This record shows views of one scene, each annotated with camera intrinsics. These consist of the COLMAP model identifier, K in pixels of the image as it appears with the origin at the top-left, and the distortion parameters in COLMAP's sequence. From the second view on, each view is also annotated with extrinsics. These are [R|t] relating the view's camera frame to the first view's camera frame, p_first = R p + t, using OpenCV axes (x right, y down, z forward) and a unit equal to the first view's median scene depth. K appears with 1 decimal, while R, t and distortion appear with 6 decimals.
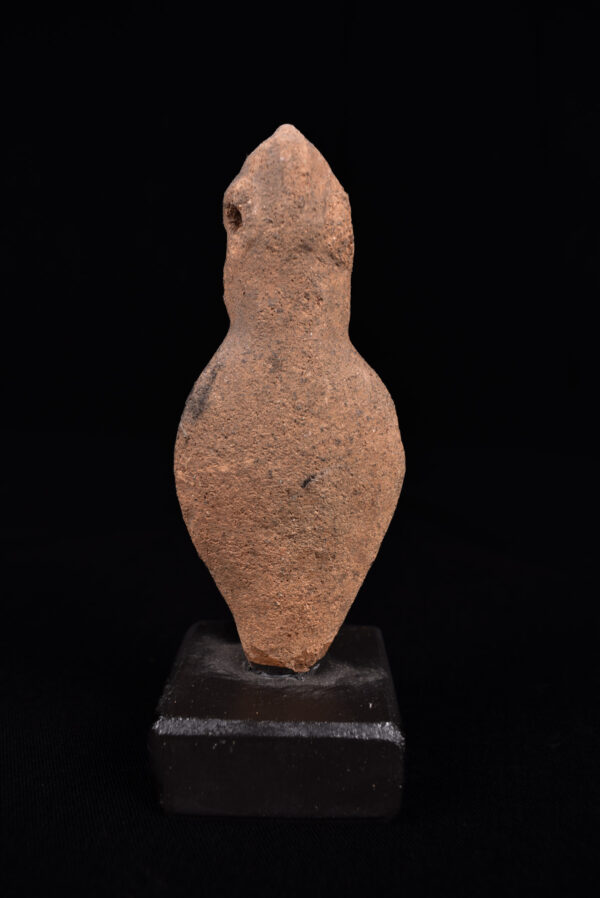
lens RADIAL K [[694.8, 0, 300.0], [0, 694.8, 449.0], [0, 0, 1]] dist [-0.119626, 0.002291]
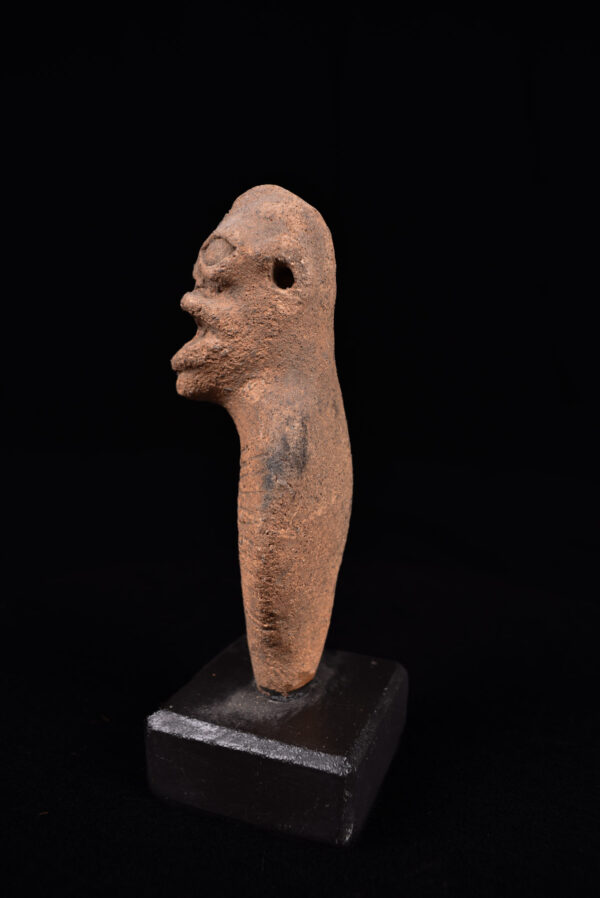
lens RADIAL K [[694.8, 0, 300.0], [0, 694.8, 449.0], [0, 0, 1]] dist [-0.119626, 0.002291]
pose [[0.391460, -0.185911, 0.901219, -1.080572], [0.172294, 0.976866, 0.126677, -0.210226], [-0.903921, 0.105685, 0.414436, 0.582640]]
